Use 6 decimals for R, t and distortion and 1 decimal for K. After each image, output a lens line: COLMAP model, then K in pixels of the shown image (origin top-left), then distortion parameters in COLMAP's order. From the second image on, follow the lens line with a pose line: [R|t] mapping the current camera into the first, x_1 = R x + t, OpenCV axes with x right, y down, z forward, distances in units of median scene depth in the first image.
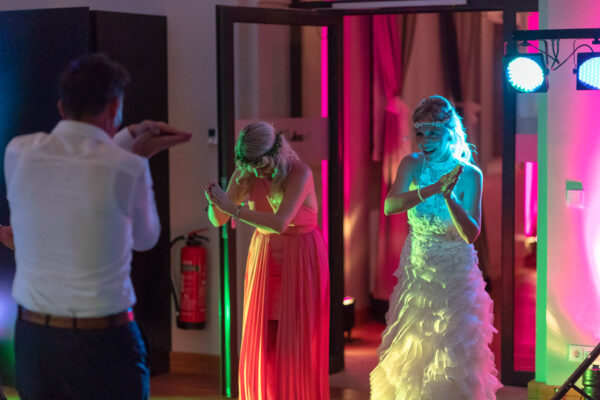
lens RADIAL K [[1452.0, 0, 299.3], [0, 1452.0, 200.9], [0, 0, 1]] dist [0.226237, 0.000000]
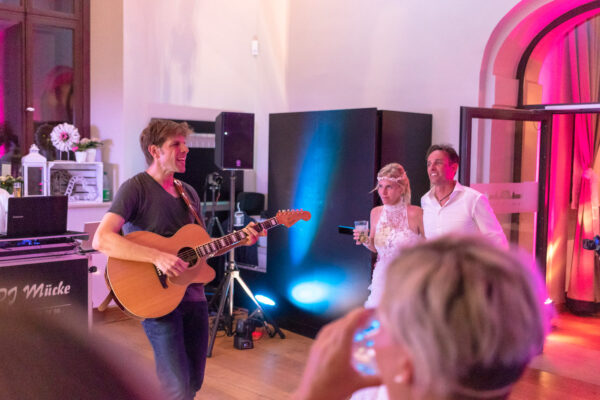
lens RADIAL K [[691.2, 0, 299.4], [0, 691.2, 195.3], [0, 0, 1]] dist [-0.009798, 0.000000]
pose [[0.945321, 0.045854, -0.322901, 0.016734], [-0.048613, 0.998818, -0.000480, -0.032370], [0.322497, 0.016151, 0.946433, 0.256471]]
